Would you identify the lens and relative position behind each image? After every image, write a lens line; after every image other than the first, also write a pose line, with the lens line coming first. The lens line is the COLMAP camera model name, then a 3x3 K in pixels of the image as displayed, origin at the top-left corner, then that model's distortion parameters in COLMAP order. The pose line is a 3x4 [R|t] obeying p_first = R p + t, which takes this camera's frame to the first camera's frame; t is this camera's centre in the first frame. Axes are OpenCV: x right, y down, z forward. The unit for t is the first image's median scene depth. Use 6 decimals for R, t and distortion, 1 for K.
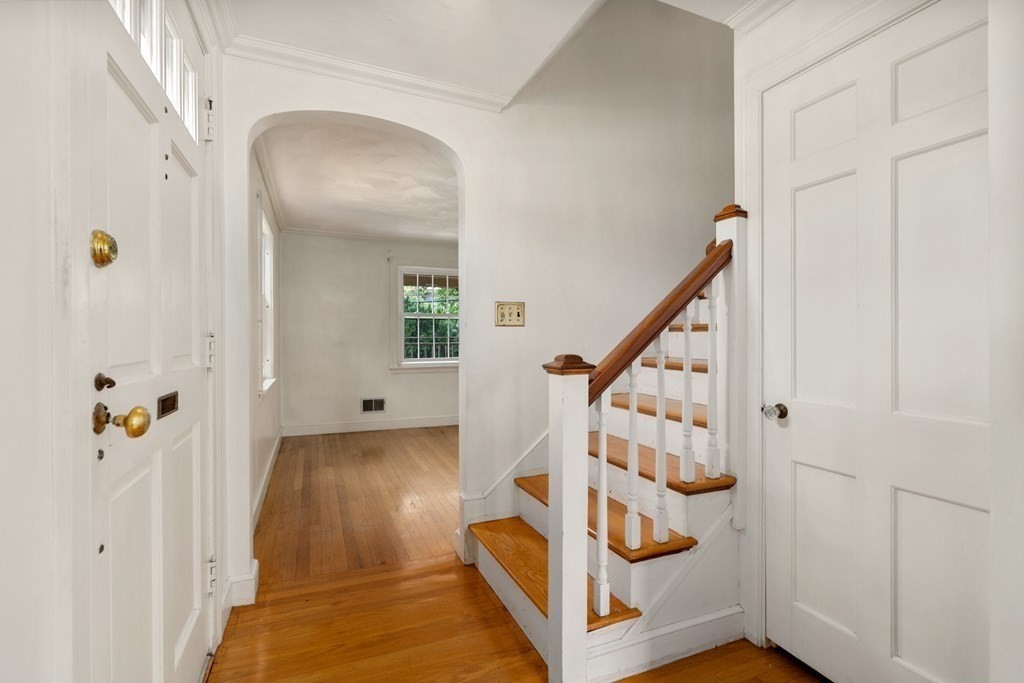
lens RADIAL K [[469.7, 0, 510.2], [0, 469.7, 344.4], [0, 0, 1]] dist [-0.003195, 0.001089]
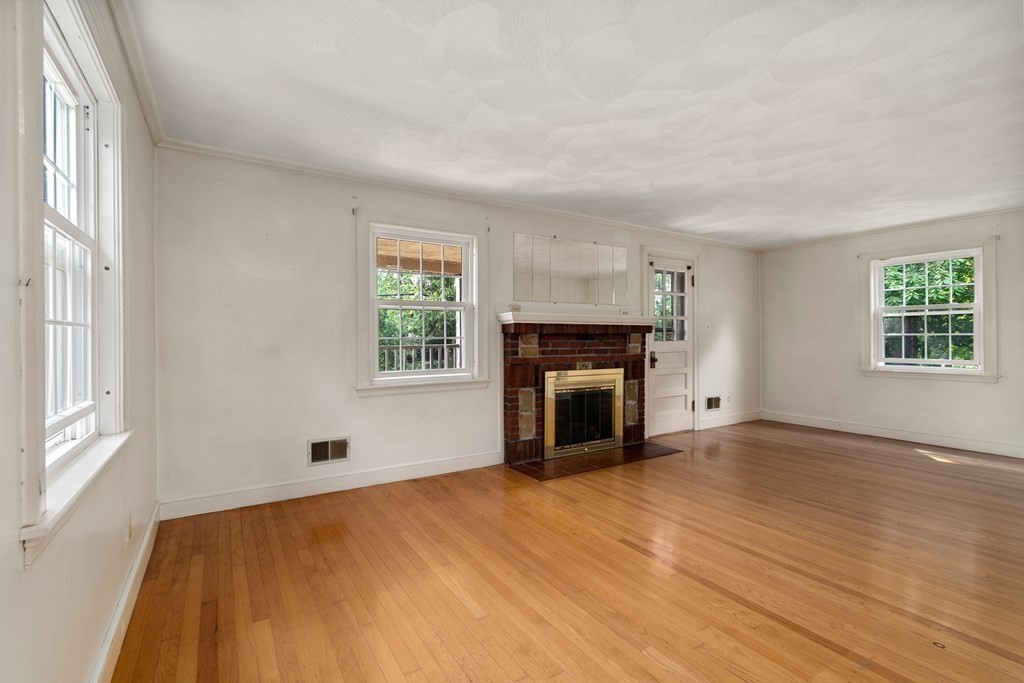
lens RADIAL K [[469.7, 0, 510.7], [0, 469.7, 334.6], [0, 0, 1]] dist [-0.003195, 0.001089]
pose [[0.987419, -0.009516, 0.157839, -0.160014], [0.012597, 0.999749, -0.018527, -0.005254], [-0.157624, 0.020282, 0.987291, 0.376387]]
